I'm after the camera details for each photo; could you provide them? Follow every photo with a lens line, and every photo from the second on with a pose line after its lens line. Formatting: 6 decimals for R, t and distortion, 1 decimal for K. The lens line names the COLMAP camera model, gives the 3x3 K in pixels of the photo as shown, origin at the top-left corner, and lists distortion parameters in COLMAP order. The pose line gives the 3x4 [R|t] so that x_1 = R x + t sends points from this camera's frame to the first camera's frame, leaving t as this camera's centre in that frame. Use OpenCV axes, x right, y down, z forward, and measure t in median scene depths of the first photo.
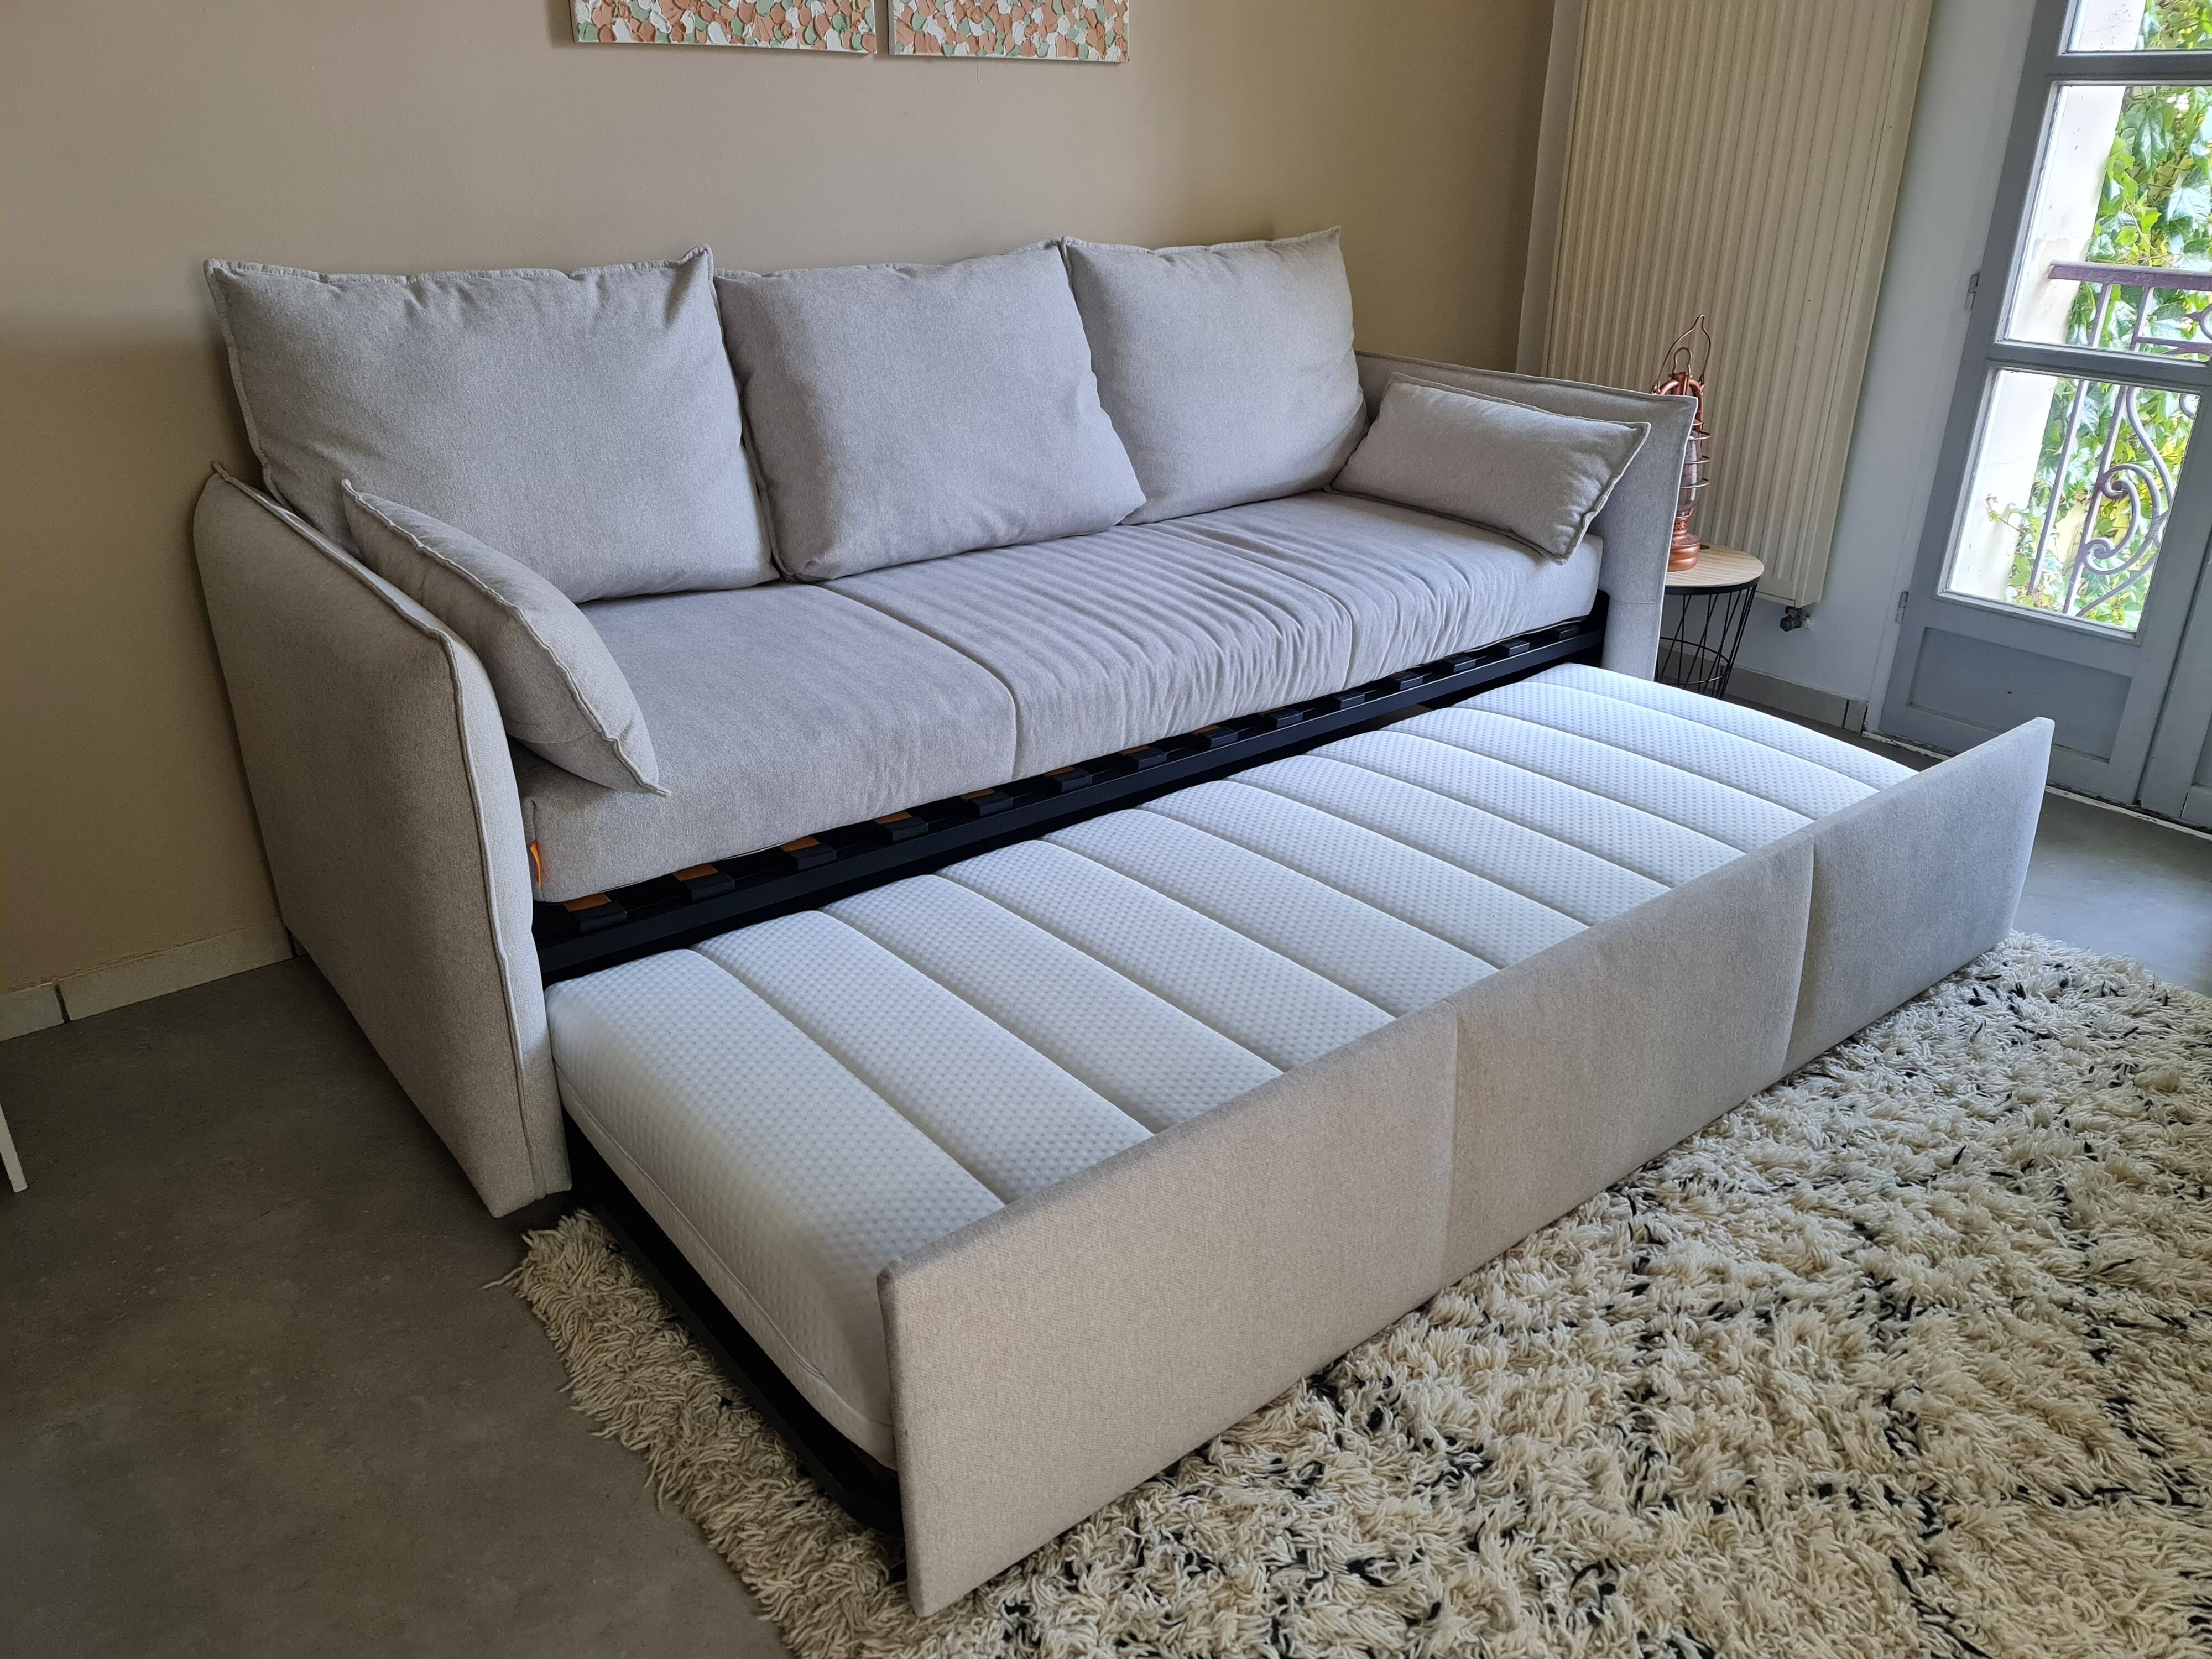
lens RADIAL K [[1604.5, 0, 1103.1], [0, 1604.5, 823.3], [0, 0, 1]] dist [0.089456, -0.091668]
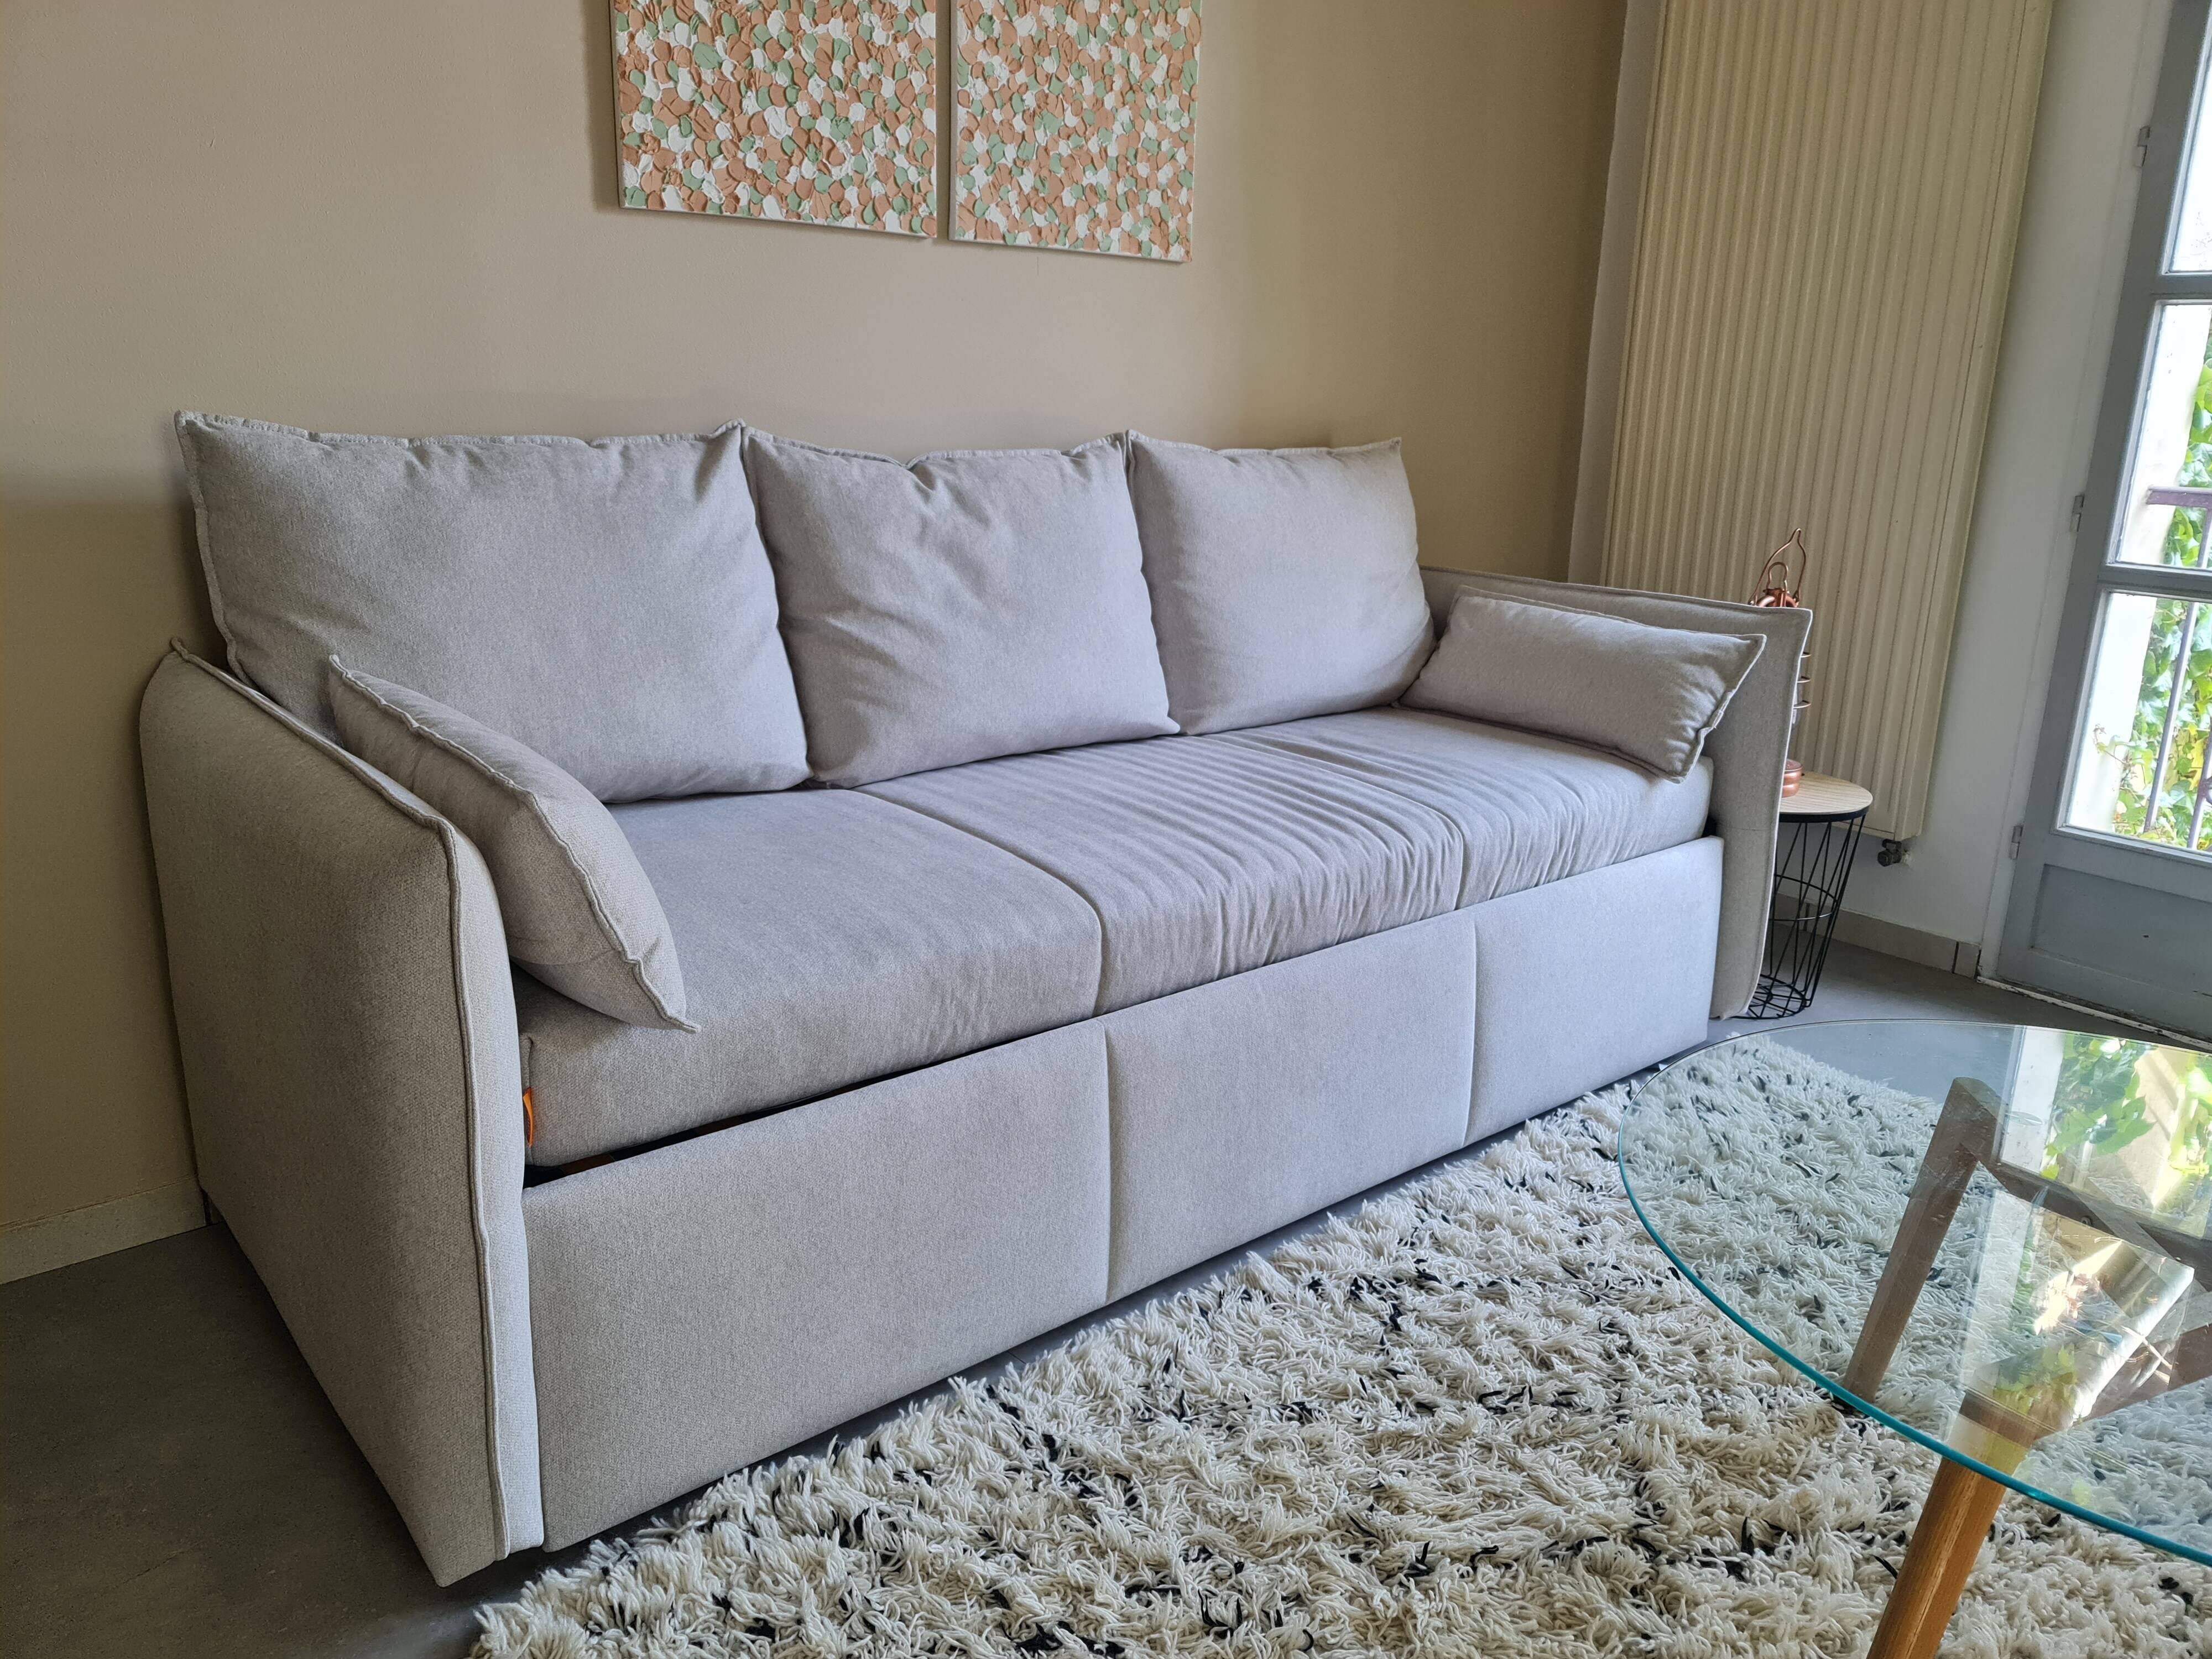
lens RADIAL K [[1609.0, 0, 1112.2], [0, 1609.0, 816.8], [0, 0, 1]] dist [0.074123, -0.087712]
pose [[0.999398, 0.011278, 0.032796, -0.068379], [-0.006039, 0.987793, -0.155656, 0.001113], [-0.034151, 0.155365, 0.987267, 0.135253]]
